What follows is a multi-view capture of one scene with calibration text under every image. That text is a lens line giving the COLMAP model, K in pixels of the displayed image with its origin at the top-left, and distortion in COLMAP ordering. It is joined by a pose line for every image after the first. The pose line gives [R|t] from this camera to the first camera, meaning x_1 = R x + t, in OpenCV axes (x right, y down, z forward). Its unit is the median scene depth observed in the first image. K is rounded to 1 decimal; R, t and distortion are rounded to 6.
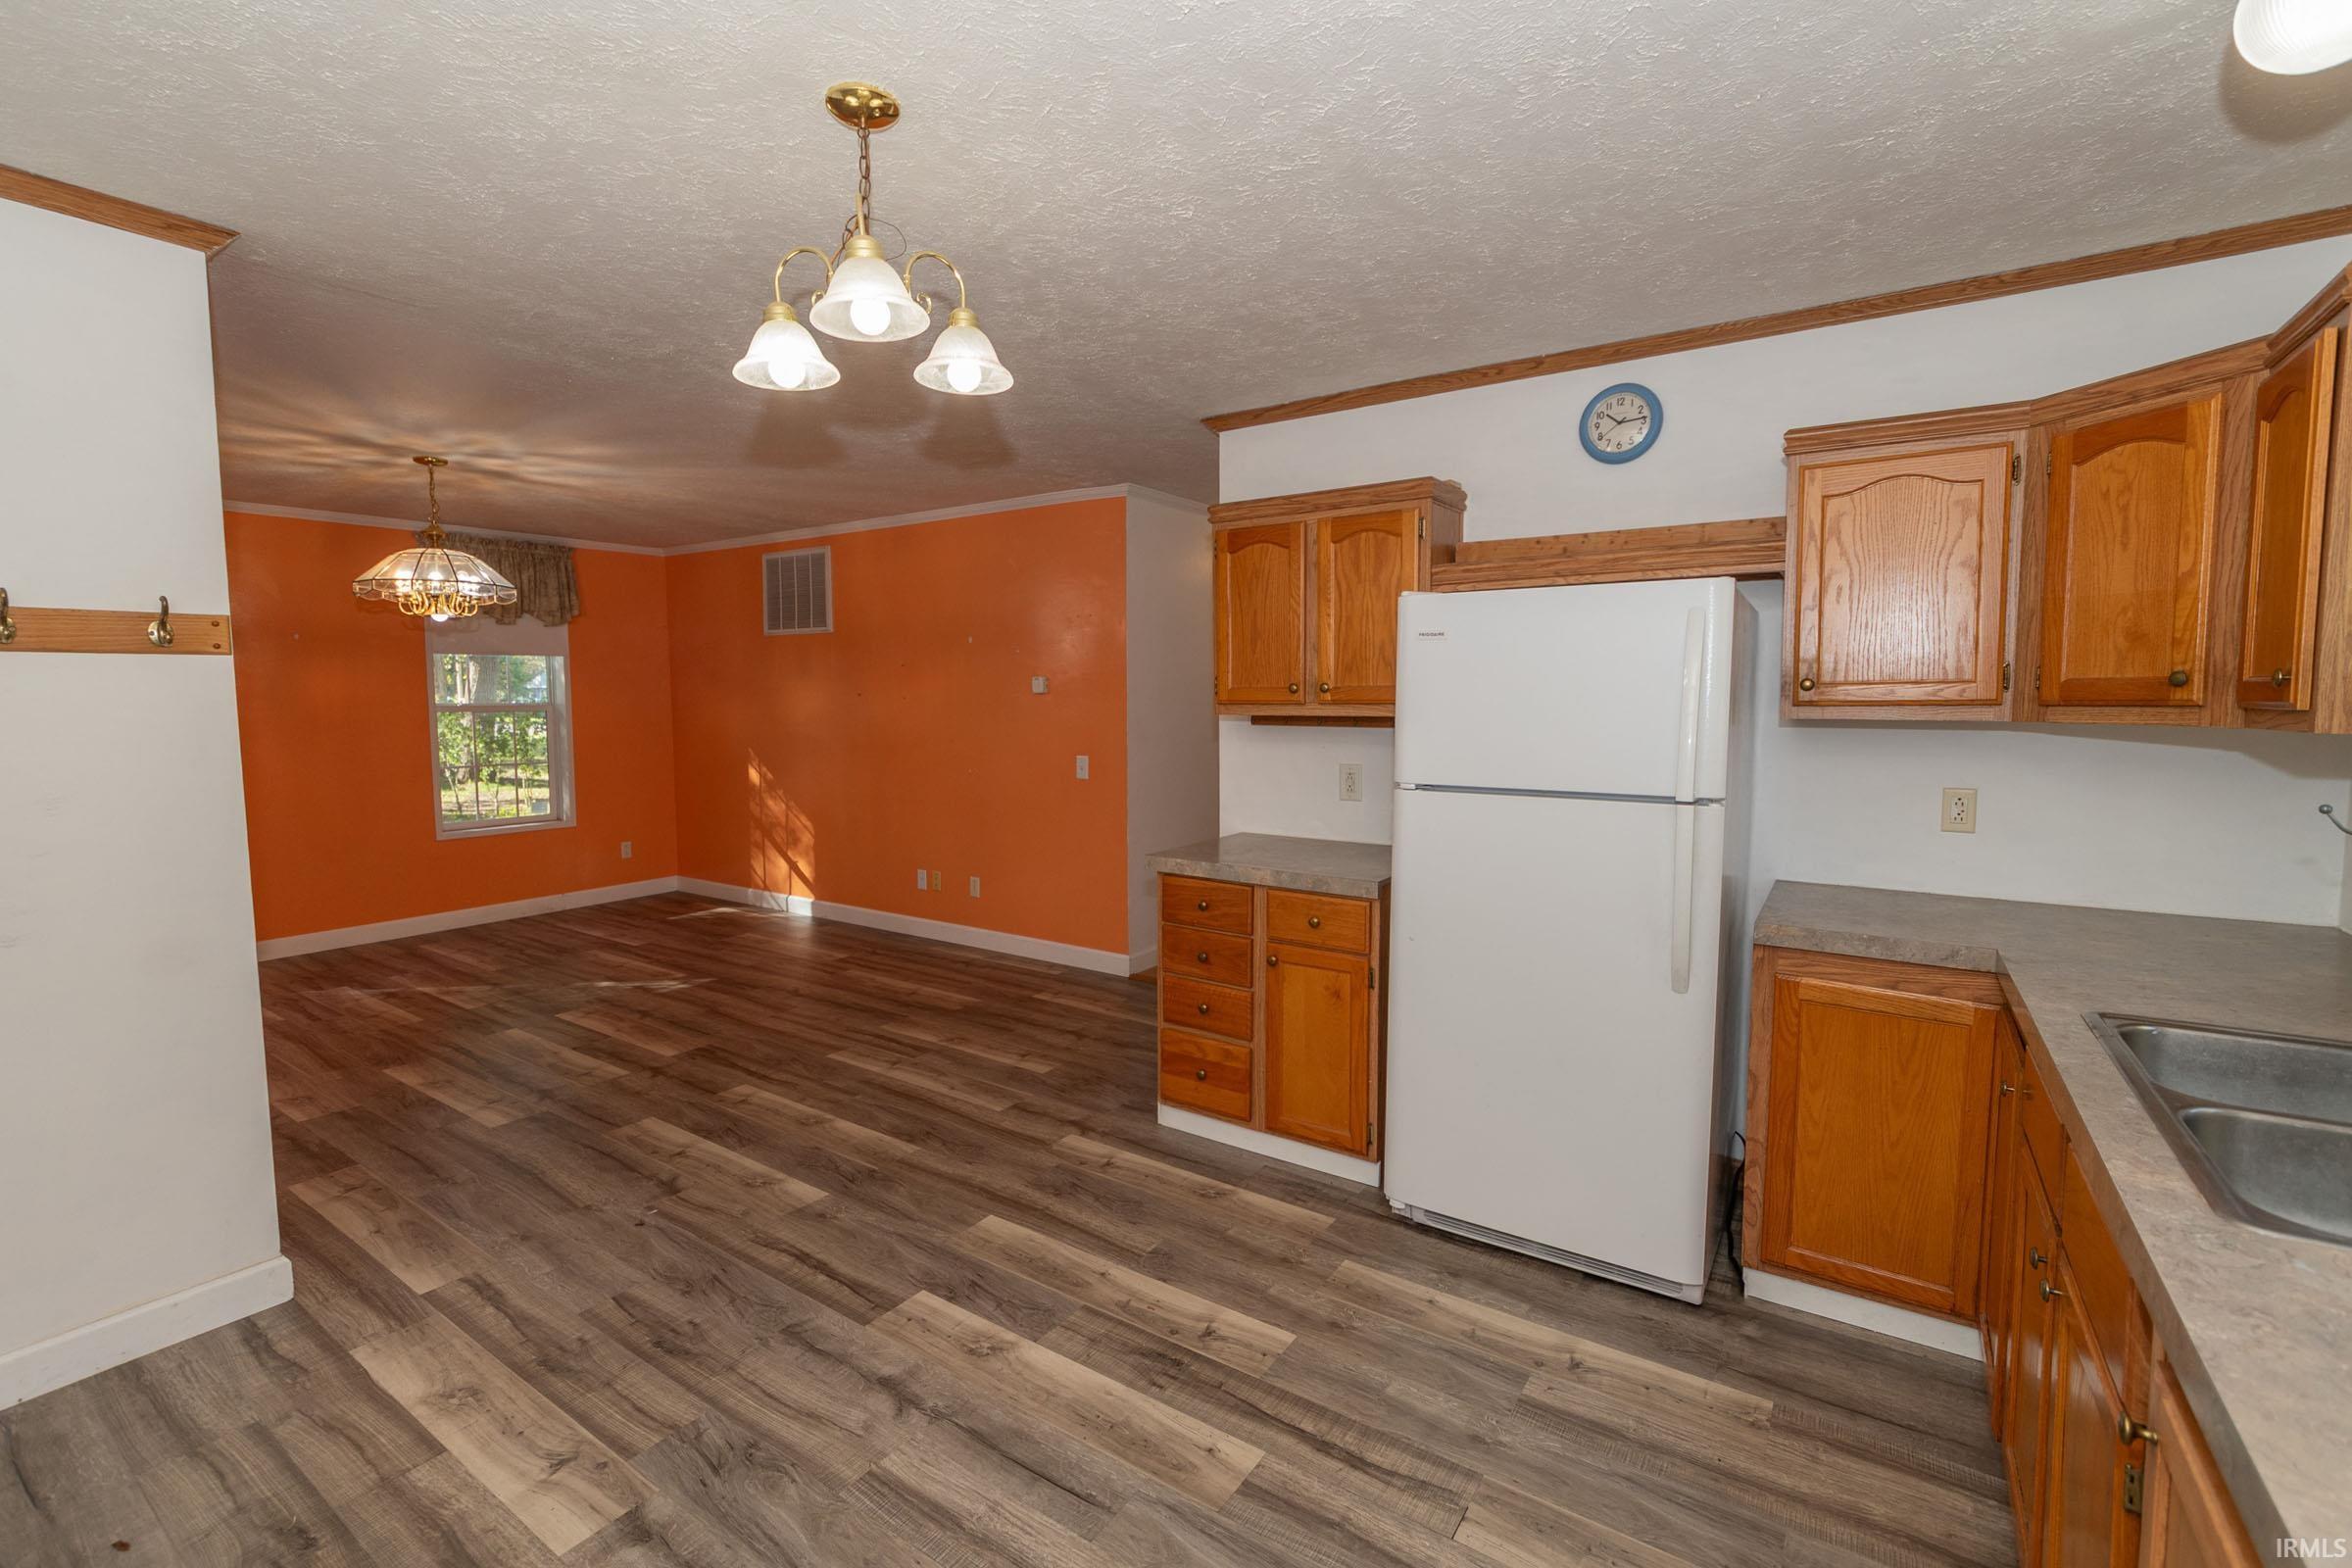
lens RADIAL K [[1046.3, 0, 1145.8], [0, 1046.3, 767.6], [0, 0, 1]] dist [0.002835, 0.000995]
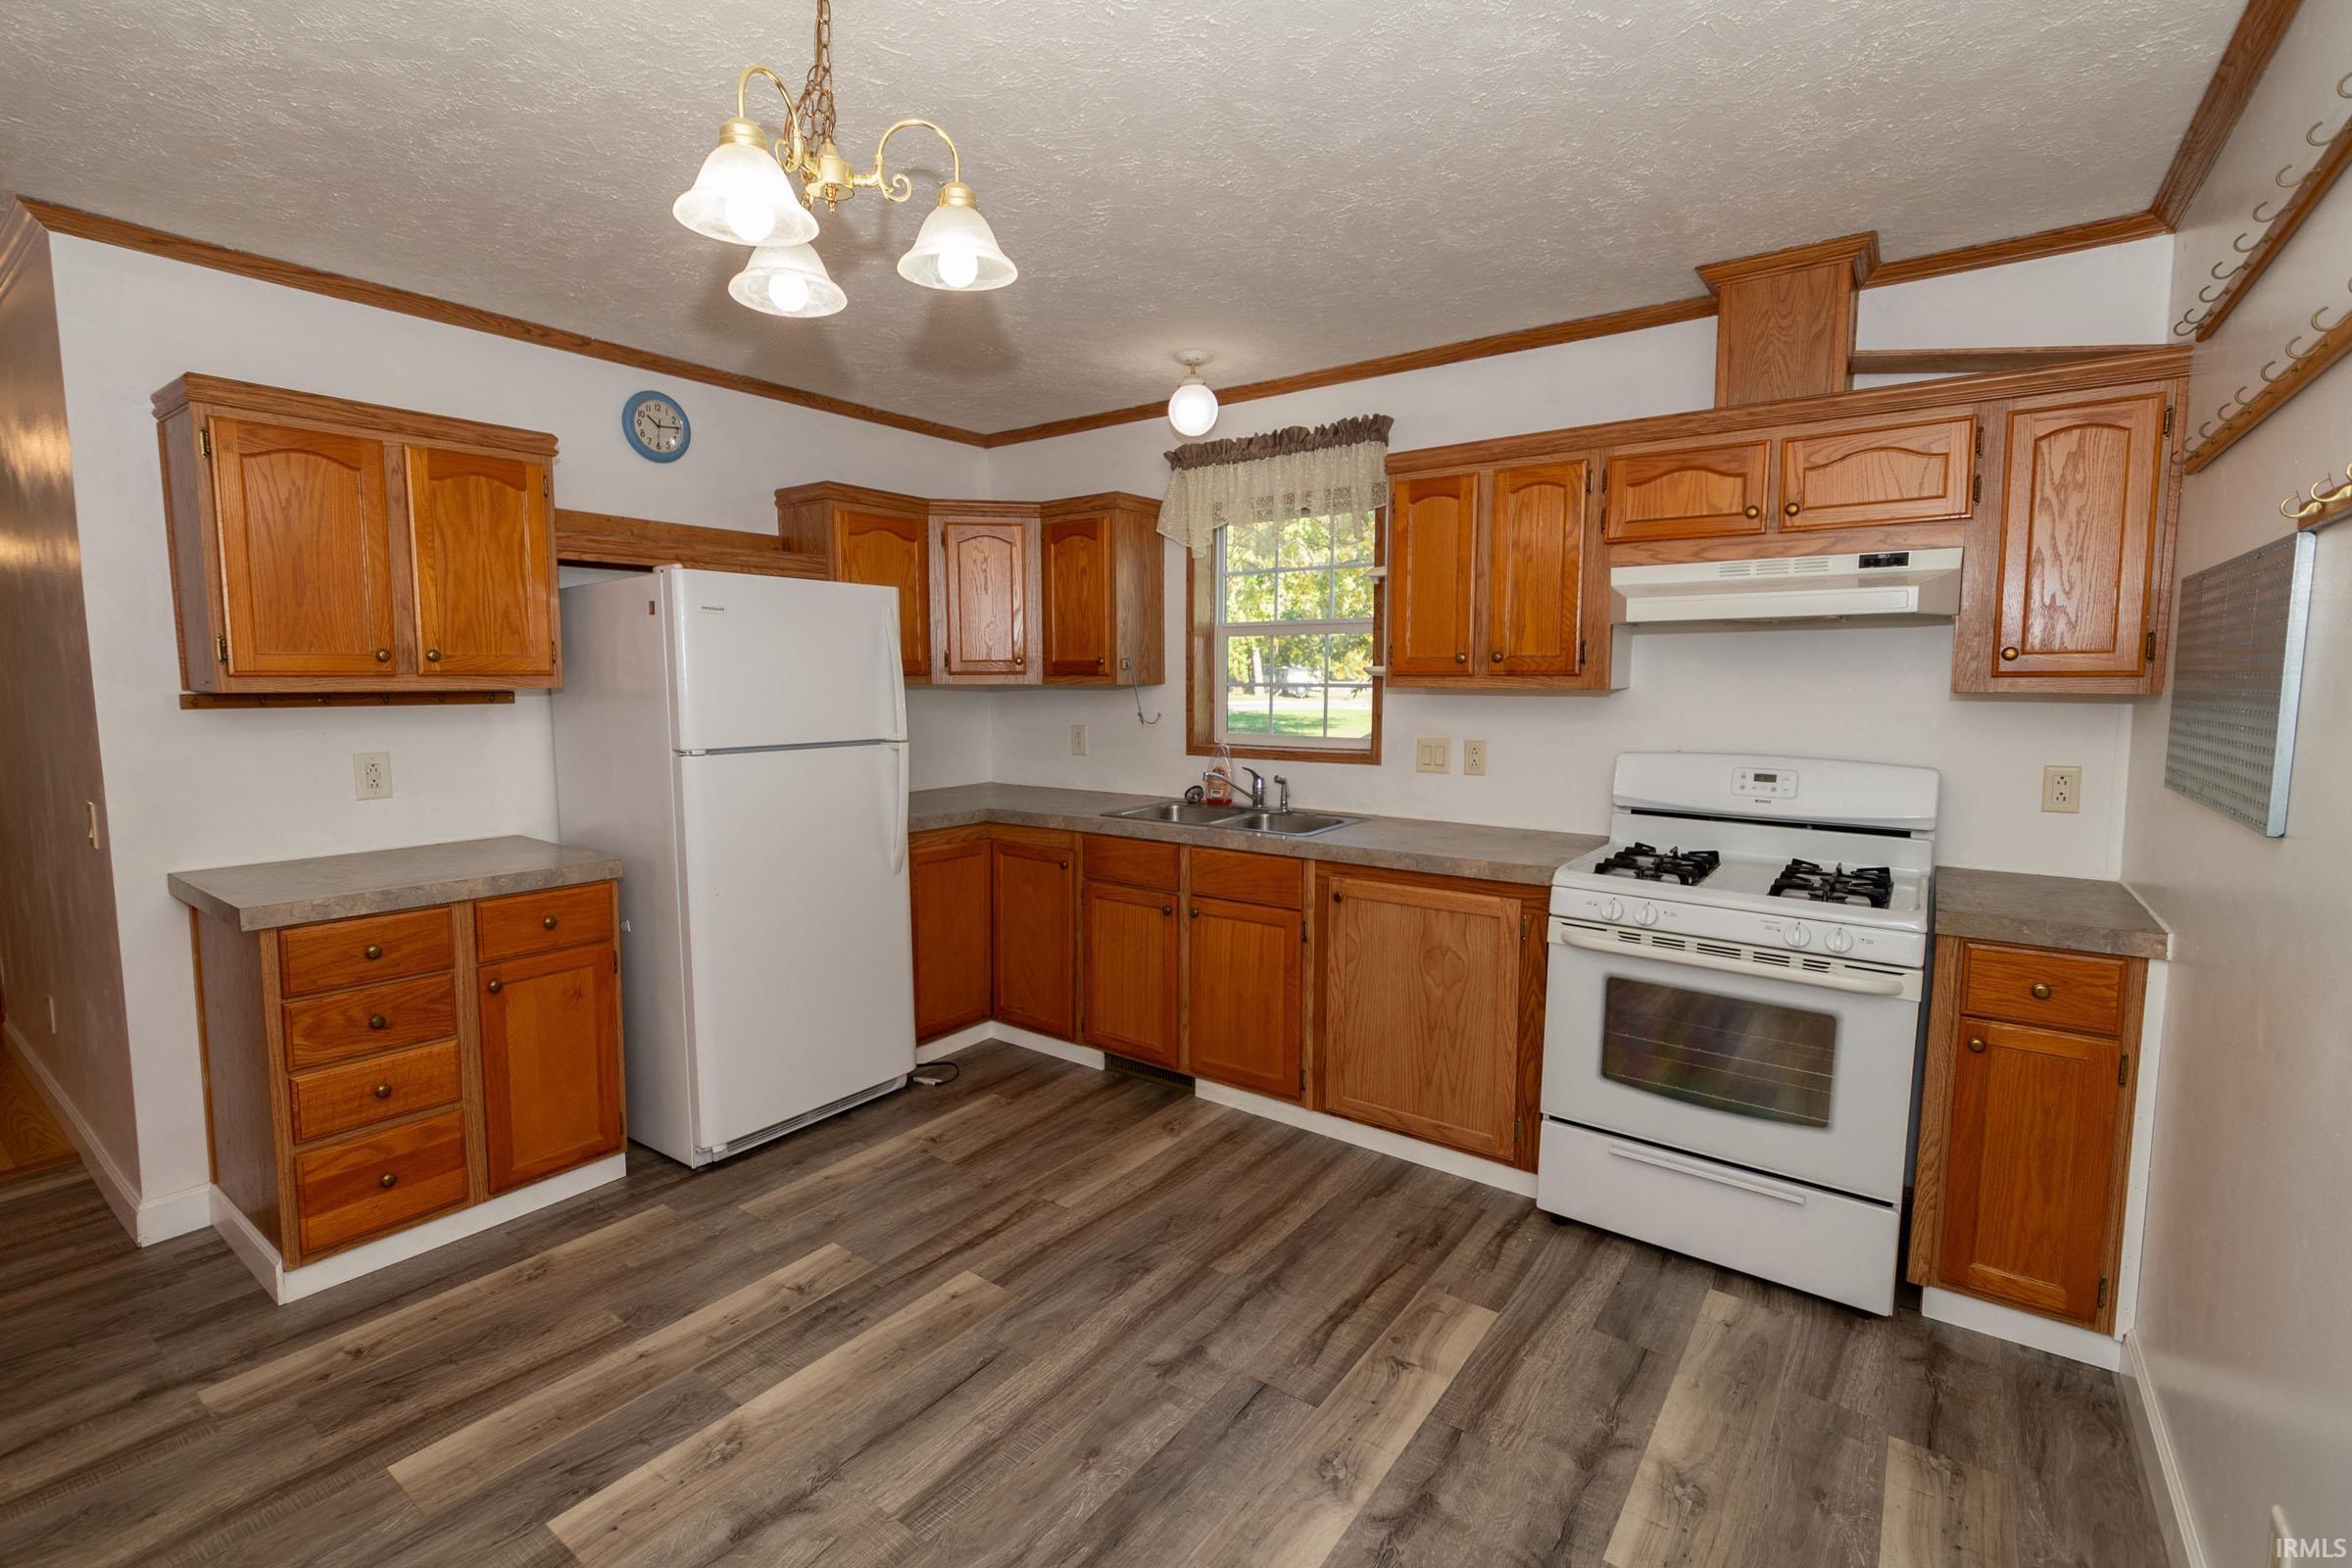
lens RADIAL K [[1046.3, 0, 1176.7], [0, 1046.3, 771.1], [0, 0, 1]] dist [0.002835, 0.000995]
pose [[0.018222, -0.087560, 0.995993, -0.612947], [0.072958, 0.993619, 0.086017, -0.014143], [-0.997169, 0.071098, 0.024494, 0.389019]]
